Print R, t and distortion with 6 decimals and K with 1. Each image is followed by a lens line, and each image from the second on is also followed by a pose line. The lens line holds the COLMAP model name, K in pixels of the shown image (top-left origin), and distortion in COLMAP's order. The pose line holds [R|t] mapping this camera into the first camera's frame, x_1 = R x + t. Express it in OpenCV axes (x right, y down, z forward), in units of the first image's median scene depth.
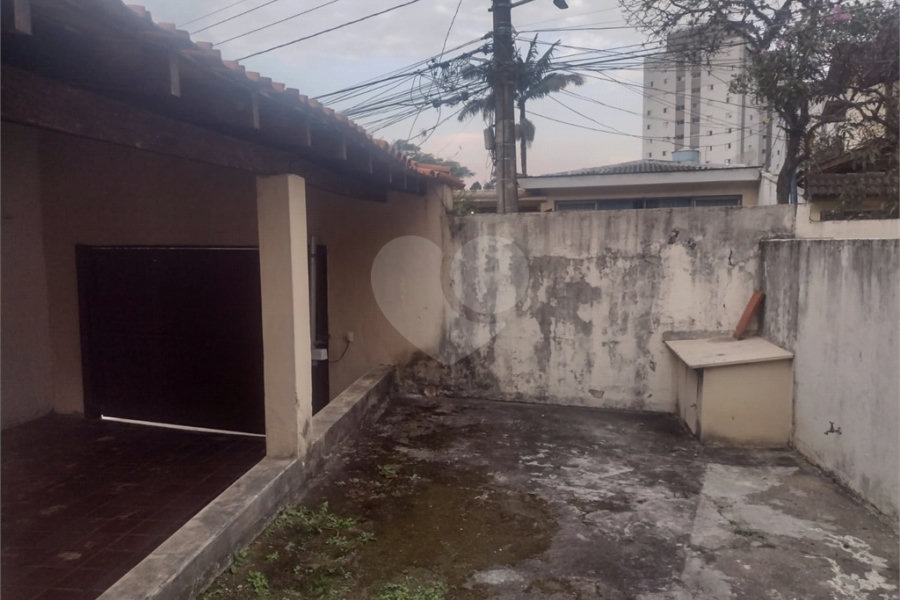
lens RADIAL K [[672.1, 0, 449.3], [0, 672.1, 300.5], [0, 0, 1]] dist [0.044865, -0.055456]
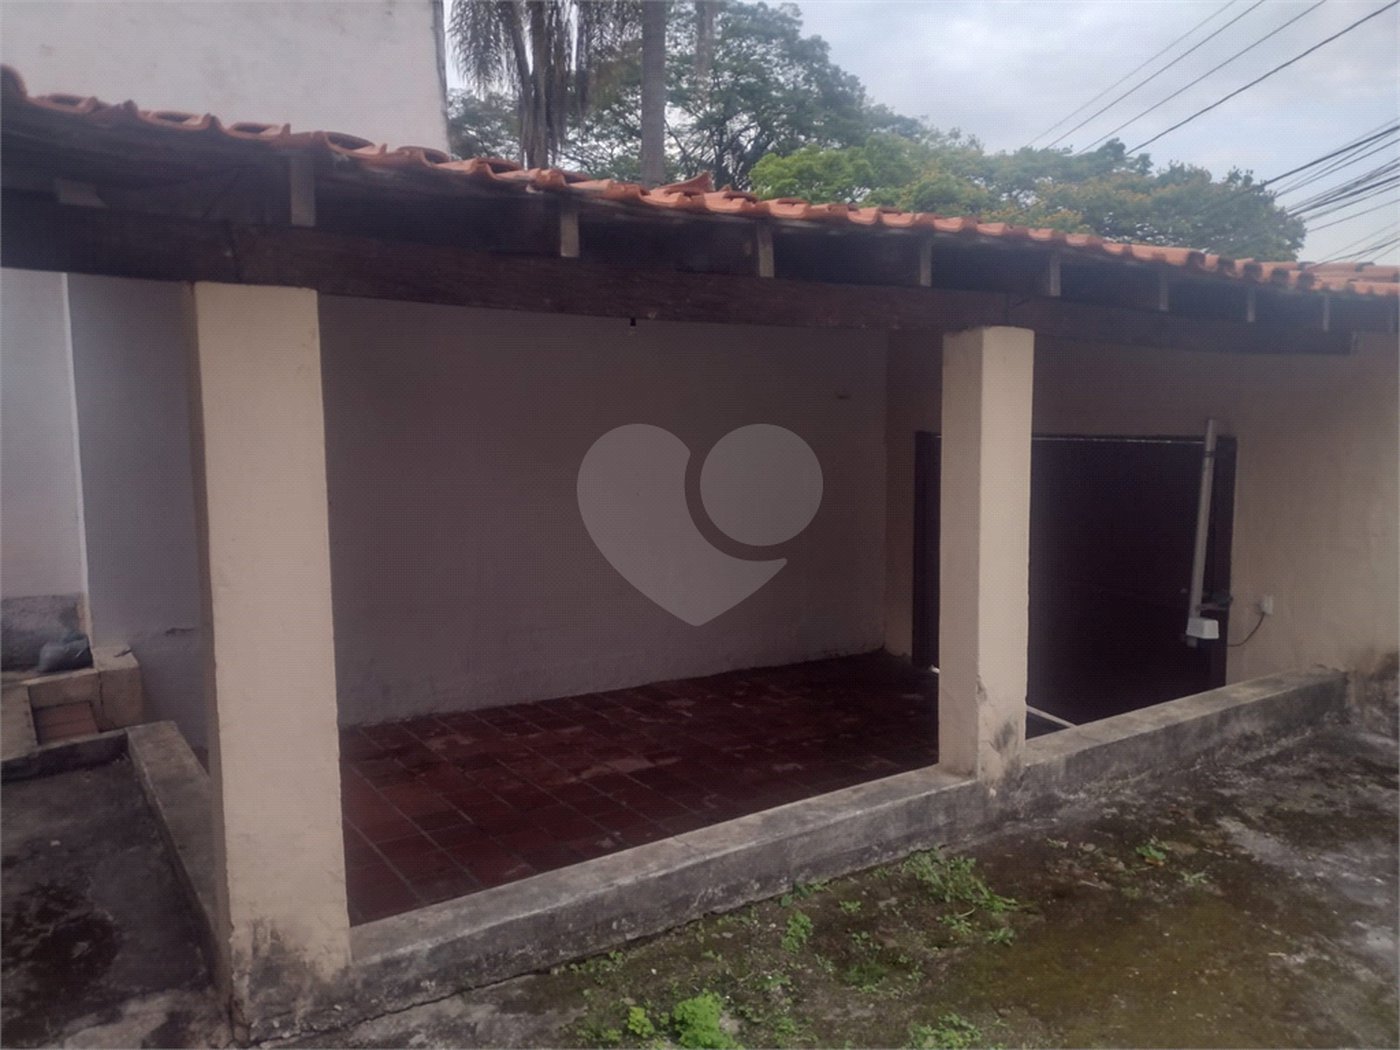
lens RADIAL K [[1031.2, 0, 698.0], [0, 1031.2, 524.8], [0, 0, 1]] dist [0.048636, -0.063827]
pose [[0.650391, 0.082513, -0.755105, 0.306145], [-0.073212, 0.996264, 0.045806, -0.026526], [0.756063, 0.025491, 0.654002, 0.164086]]
